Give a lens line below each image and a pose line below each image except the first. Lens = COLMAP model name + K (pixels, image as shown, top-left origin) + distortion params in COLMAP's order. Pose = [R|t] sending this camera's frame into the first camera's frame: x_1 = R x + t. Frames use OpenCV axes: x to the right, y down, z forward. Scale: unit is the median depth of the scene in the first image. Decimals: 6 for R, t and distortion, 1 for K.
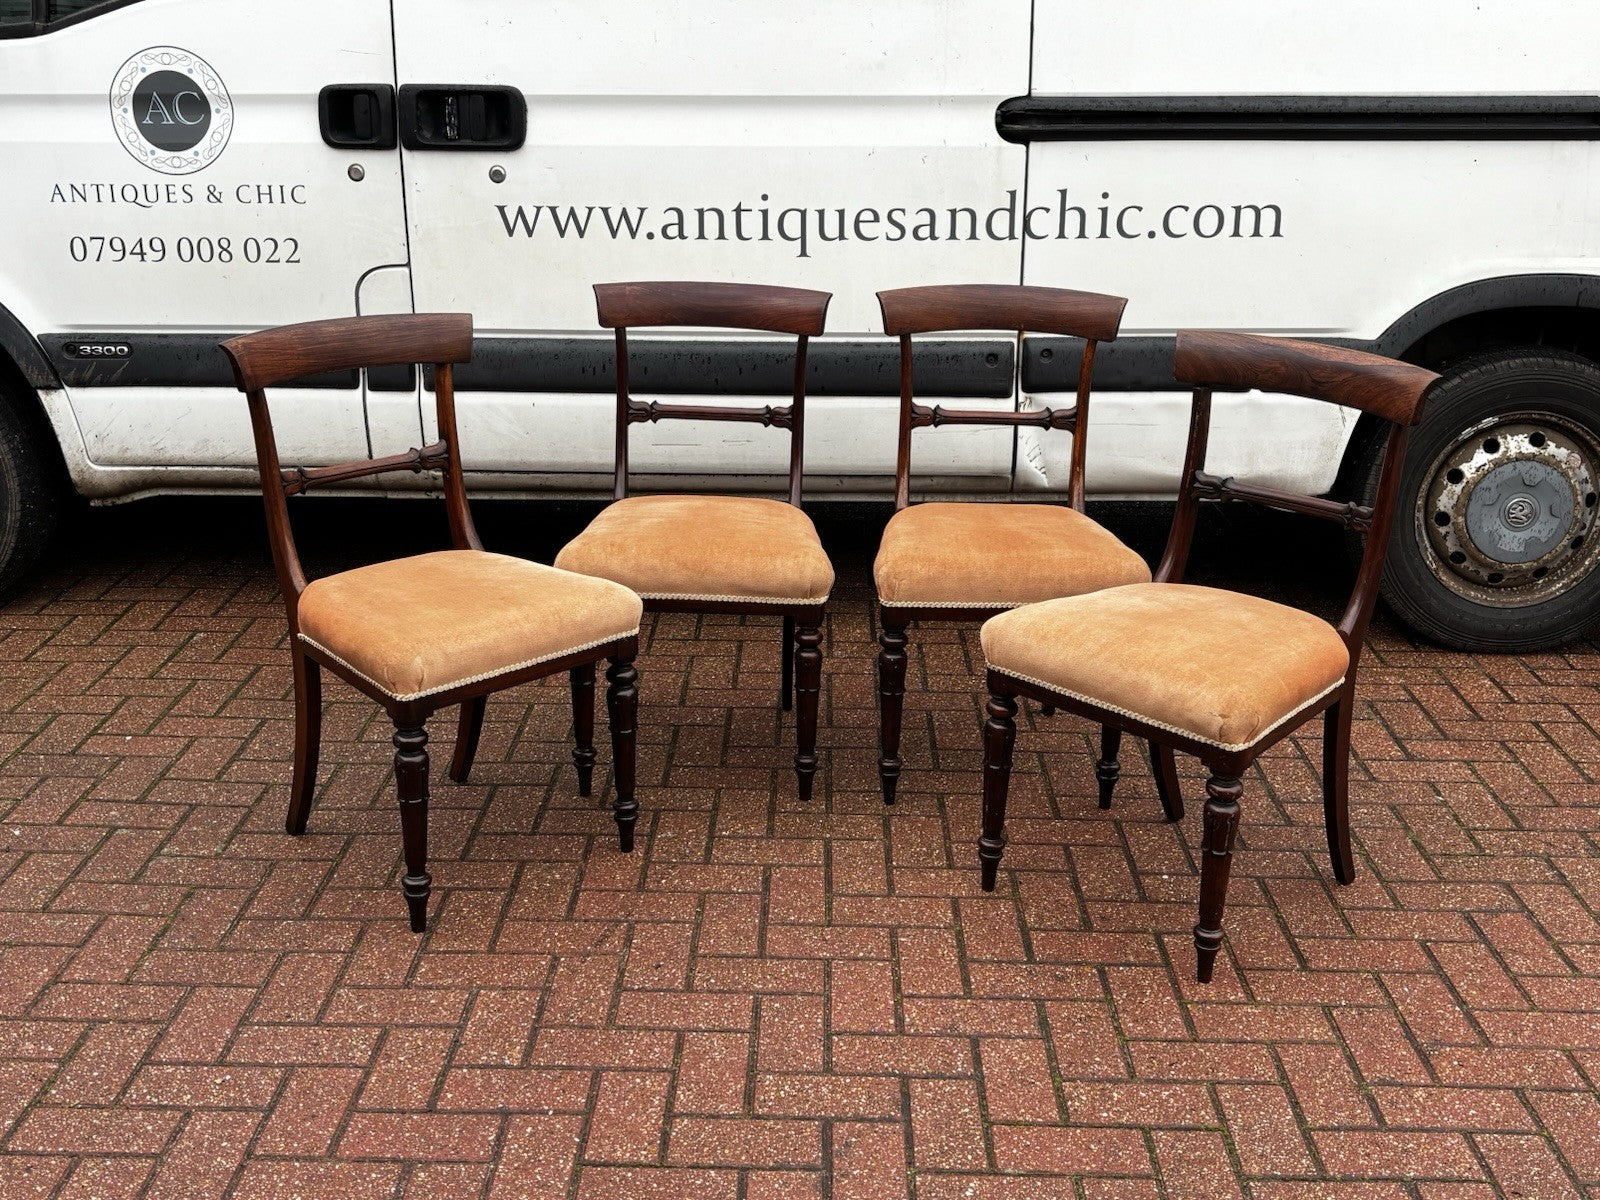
lens RADIAL K [[1779.2, 0, 801.3], [0, 1779.2, 623.3], [0, 0, 1]] dist [0.199558, -0.685709]
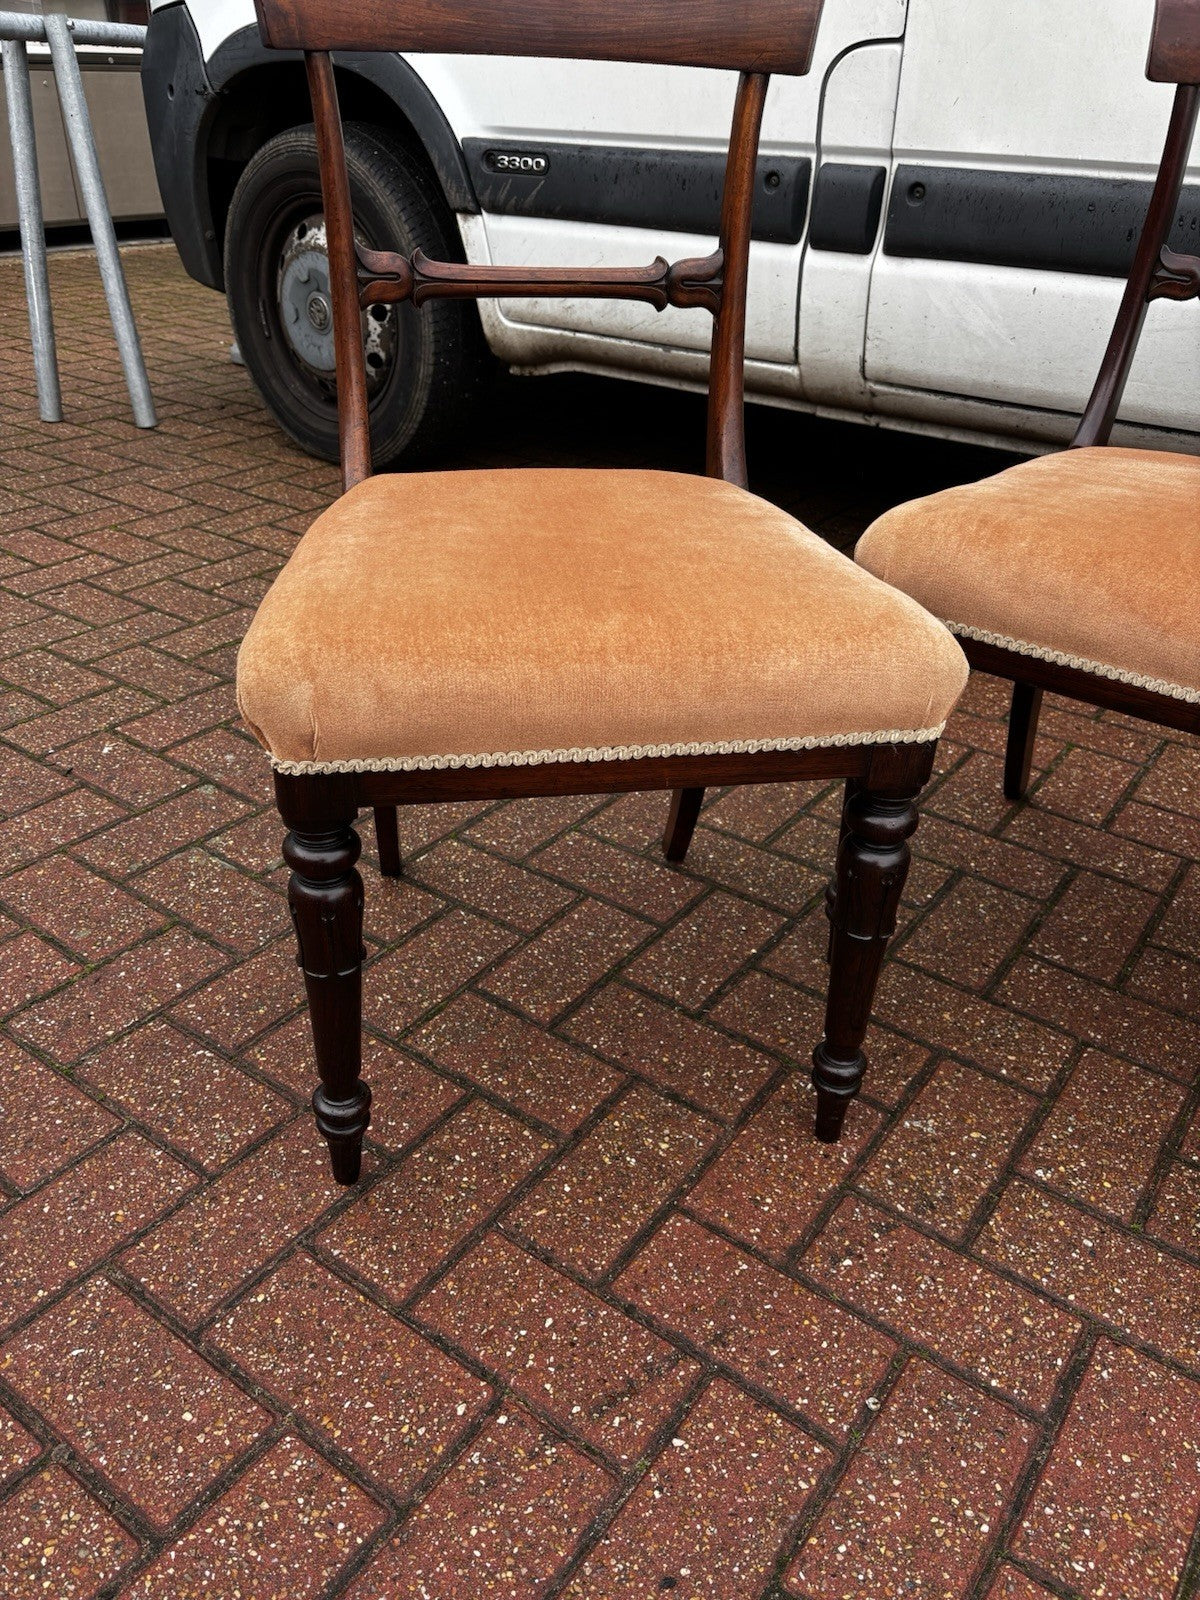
lens RADIAL K [[1216.4, 0, 598.6], [0, 1216.4, 807.2], [0, 0, 1]] dist [0.034512, -0.033713]
pose [[0.818452, 0.311525, -0.482792, -0.010180], [-0.211052, 0.944520, 0.251673, -0.027246], [0.534409, -0.104088, 0.838792, 0.556898]]
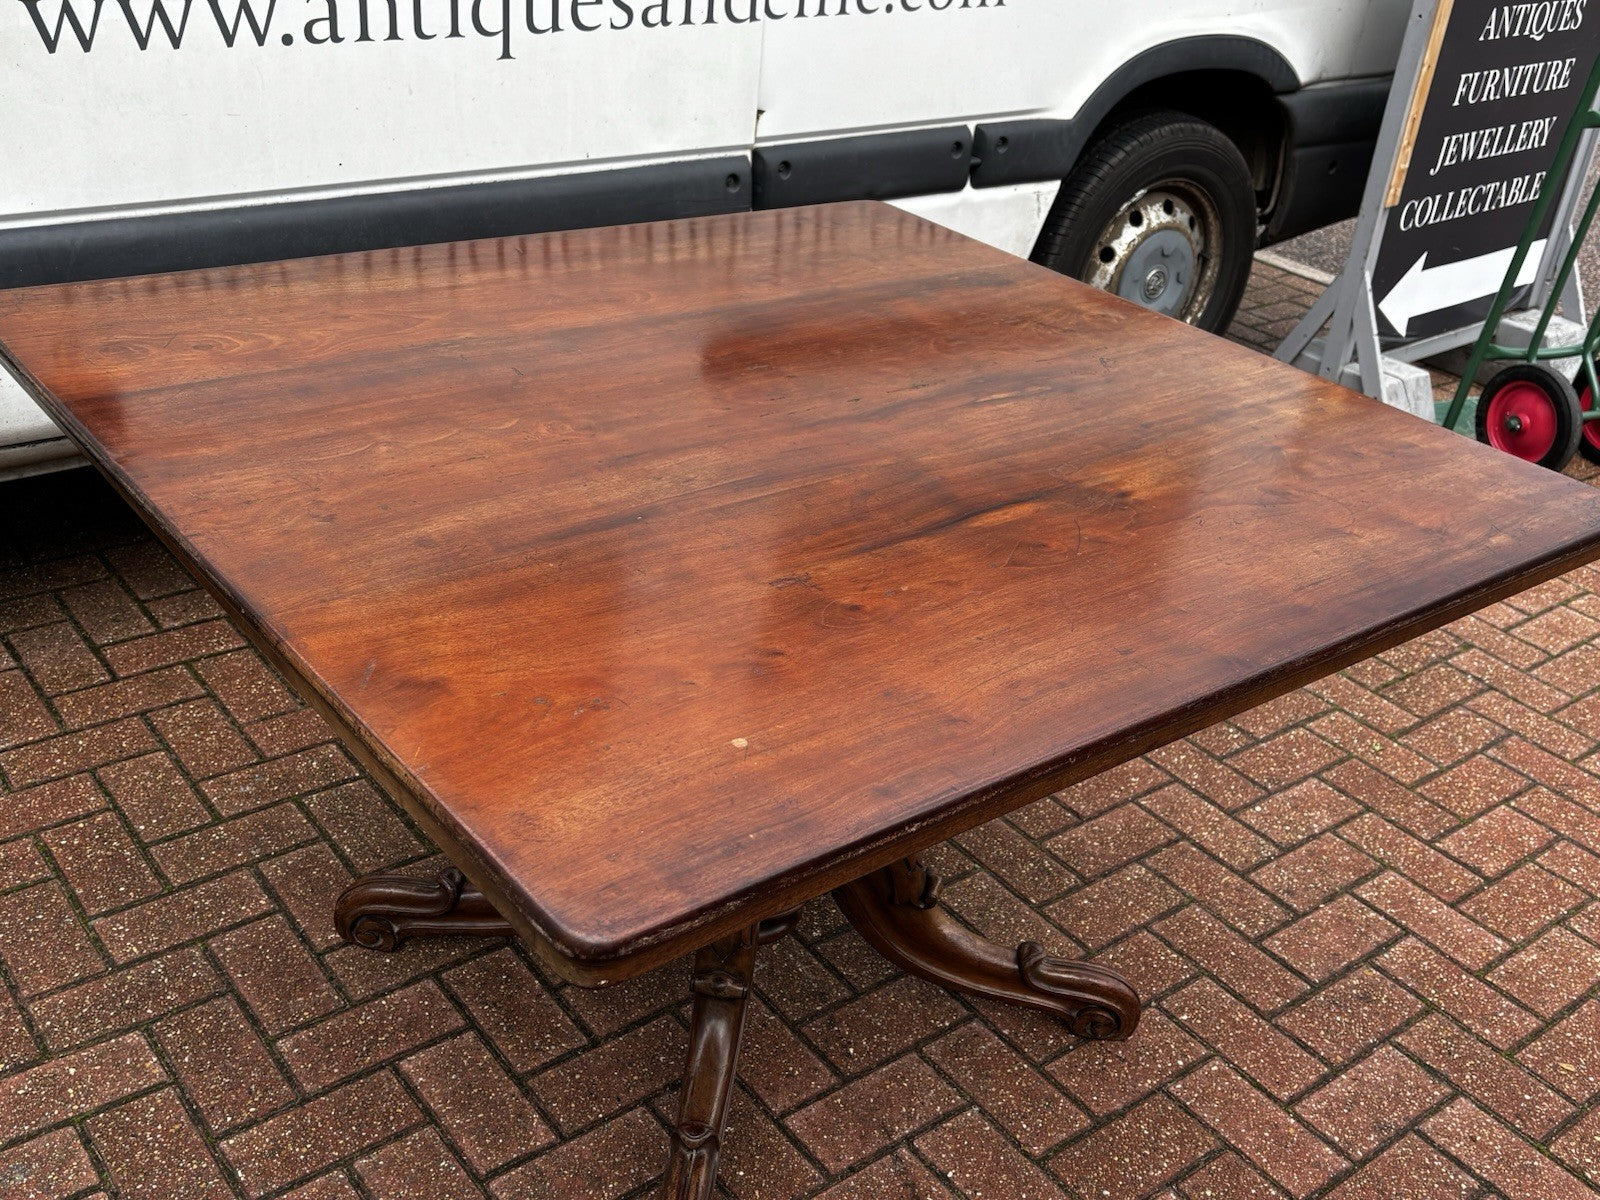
lens RADIAL K [[1631.4, 0, 811.6], [0, 1631.4, 614.0], [0, 0, 1]] dist [0.001890, 0.037567]
pose [[0.774311, -0.256982, 0.578276, -0.328152], [0.132034, 0.959325, 0.249524, -0.142317], [-0.618878, -0.116857, 0.776746, 0.418586]]
